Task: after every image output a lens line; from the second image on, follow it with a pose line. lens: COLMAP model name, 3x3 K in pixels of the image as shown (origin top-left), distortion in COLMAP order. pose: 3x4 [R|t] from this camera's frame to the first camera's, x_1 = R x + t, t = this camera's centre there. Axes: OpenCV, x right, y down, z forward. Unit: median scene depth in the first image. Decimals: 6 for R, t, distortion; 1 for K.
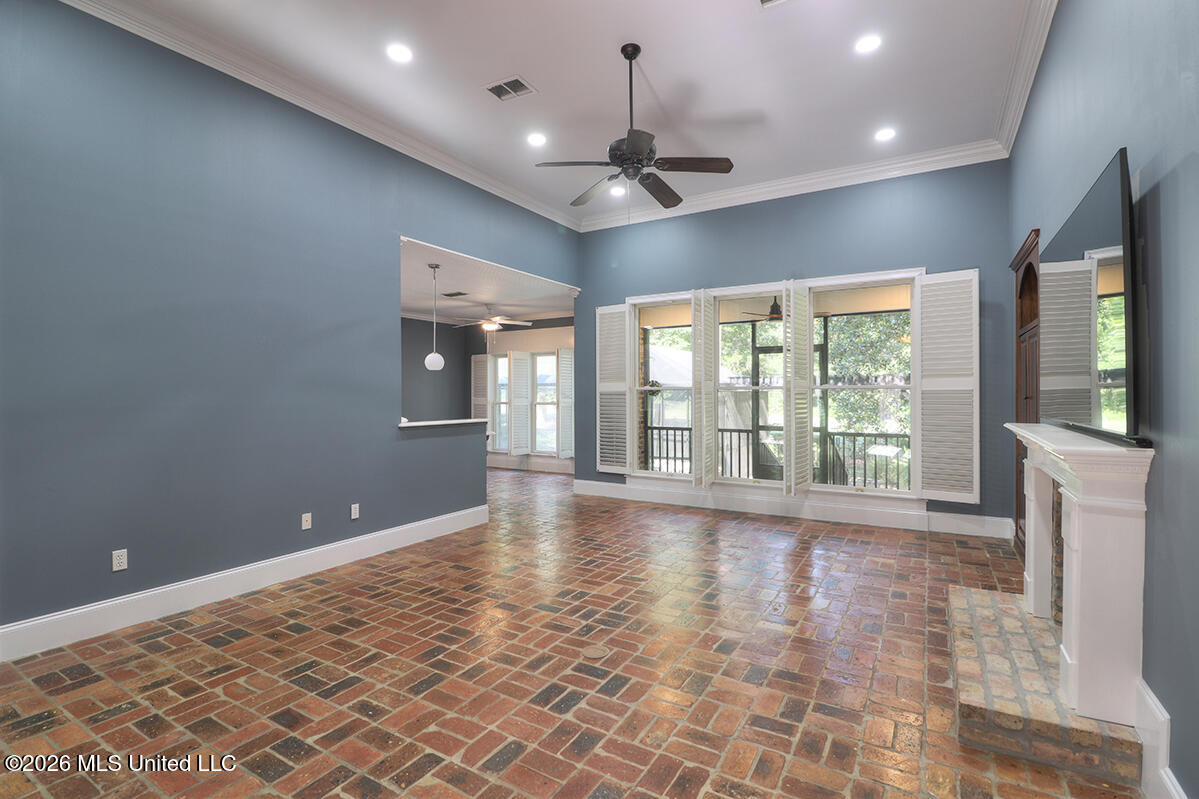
lens RADIAL K [[554.6, 0, 610.8], [0, 554.6, 394.6], [0, 0, 1]] dist [0.001988, -0.014495]
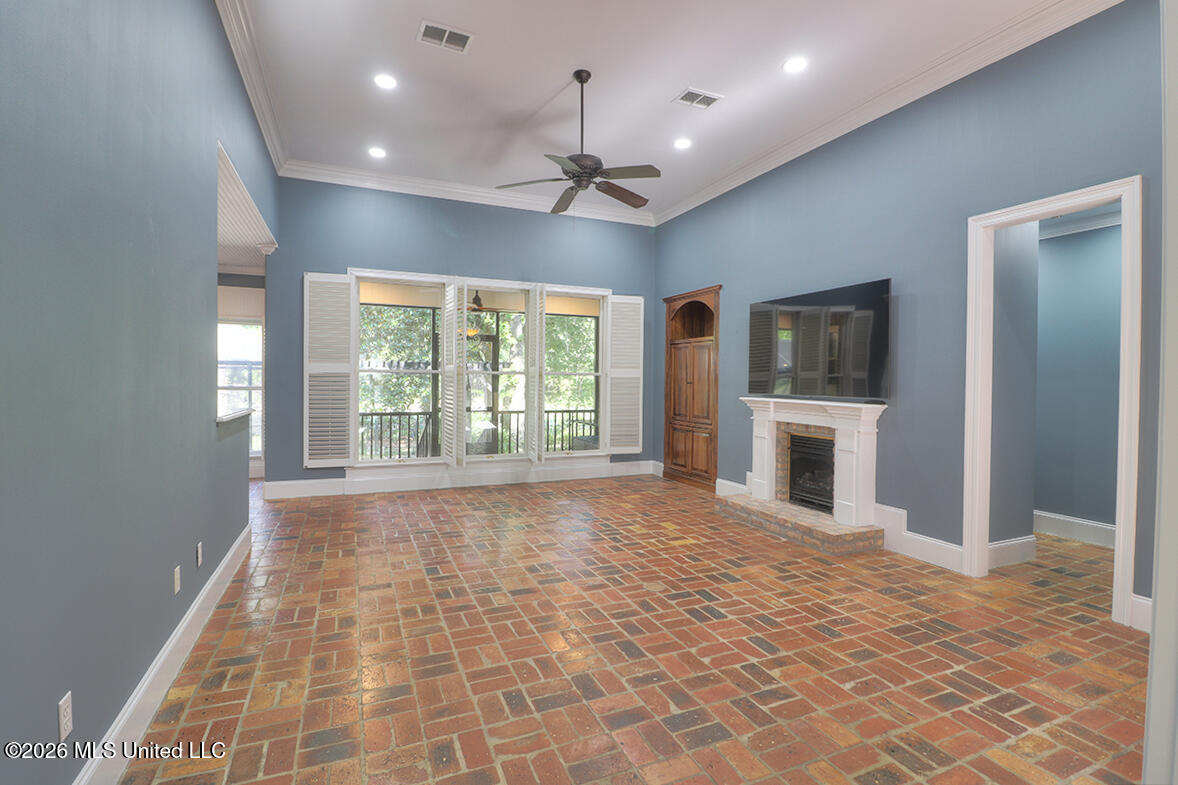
lens RADIAL K [[544.9, 0, 600.1], [0, 544.9, 387.7], [0, 0, 1]] dist [0.001988, -0.014495]
pose [[0.589132, -0.002899, 0.808032, -0.900091], [-0.011348, 0.999865, 0.011861, 0.004185], [-0.807957, -0.016157, 0.589020, 0.323158]]
